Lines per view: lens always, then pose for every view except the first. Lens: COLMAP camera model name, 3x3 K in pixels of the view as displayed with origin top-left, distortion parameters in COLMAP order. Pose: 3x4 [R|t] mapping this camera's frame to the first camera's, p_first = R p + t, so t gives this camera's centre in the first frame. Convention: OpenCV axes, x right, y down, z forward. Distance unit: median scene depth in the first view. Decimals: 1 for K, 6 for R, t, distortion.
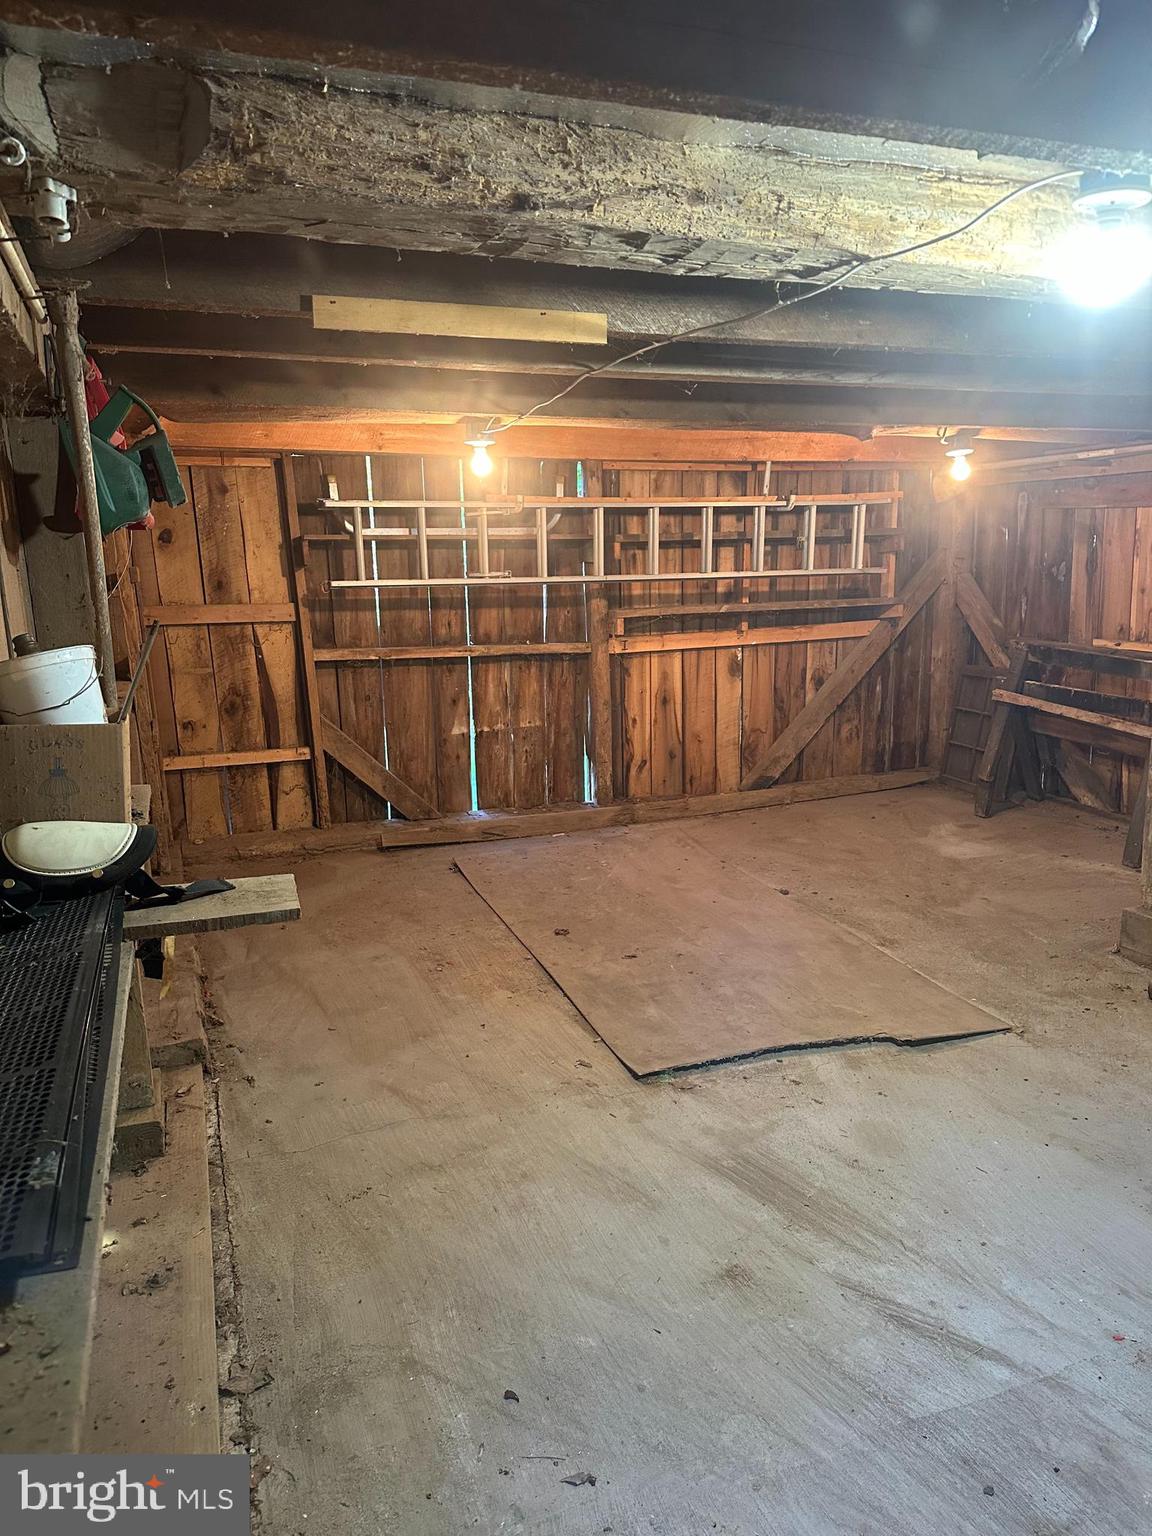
lens RADIAL K [[1077.2, 0, 576.0], [0, 1077.2, 768.0], [0, 0, 1]] dist [-0.000767, 0.002056]
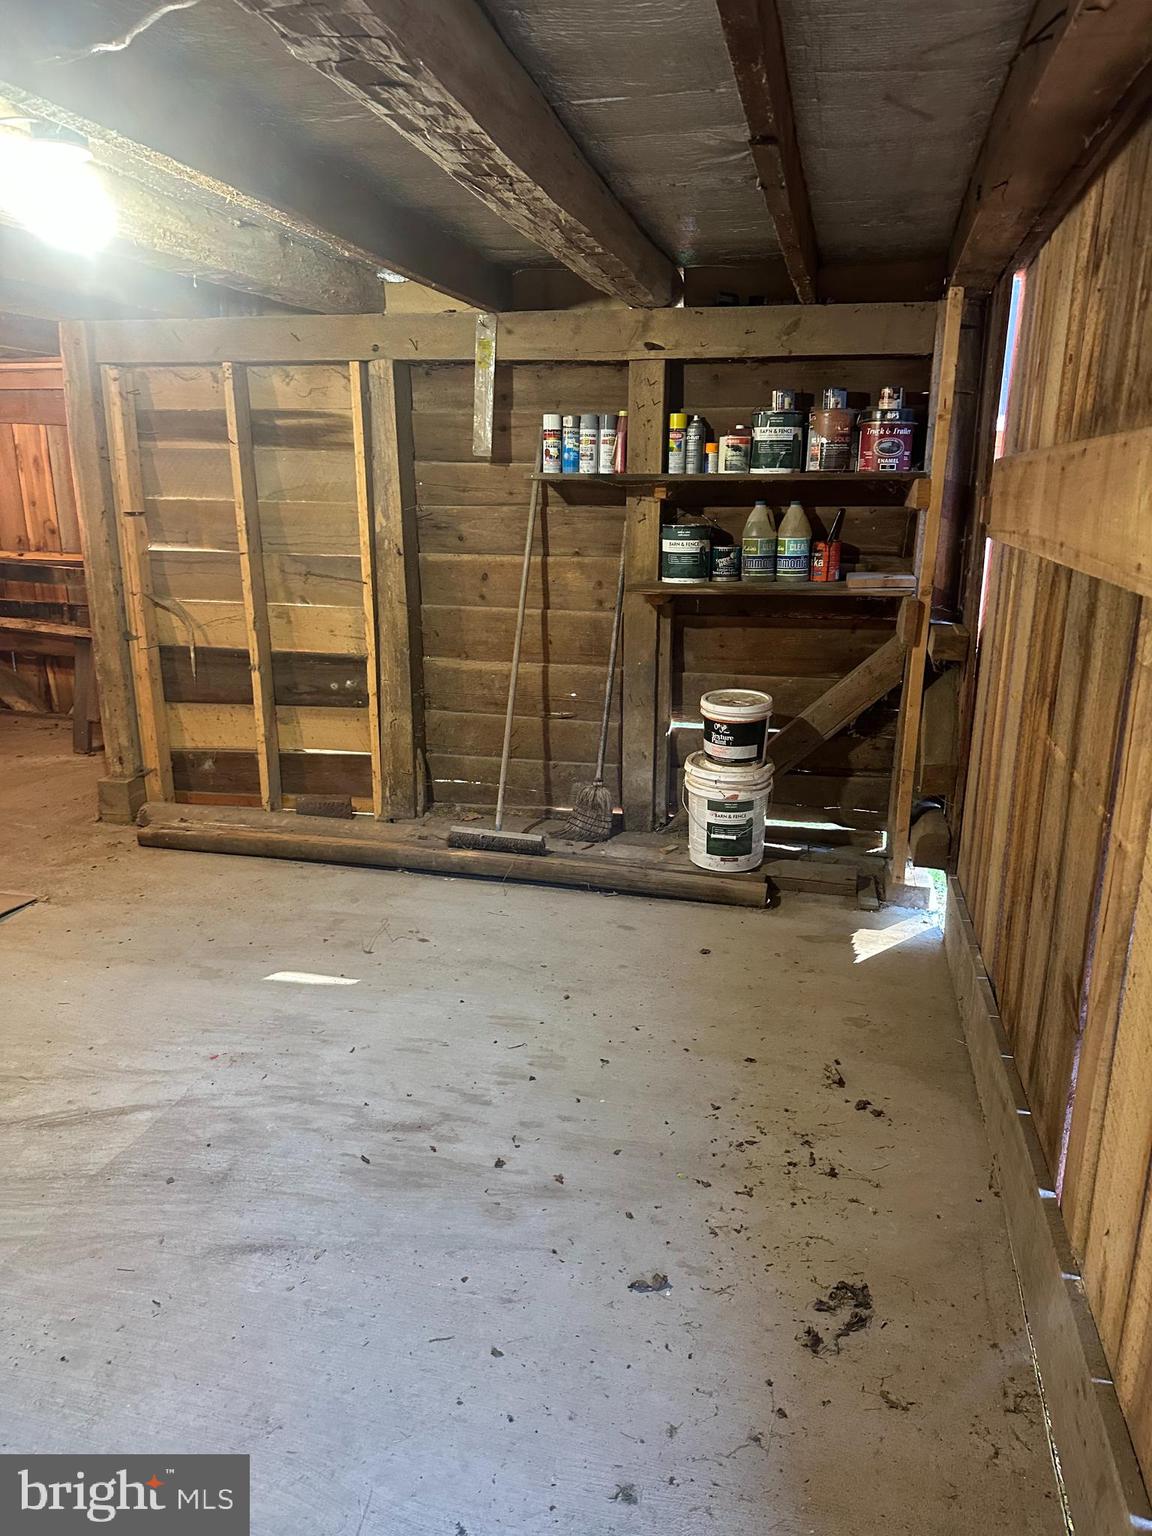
lens RADIAL K [[1077.2, 0, 576.0], [0, 1077.2, 768.0], [0, 0, 1]] dist [-0.000767, 0.002056]
pose [[0.558371, -0.190780, 0.807356, -0.123647], [0.138698, 0.980968, 0.135881, 0.032412], [-0.817915, 0.036107, 0.574205, -0.066638]]
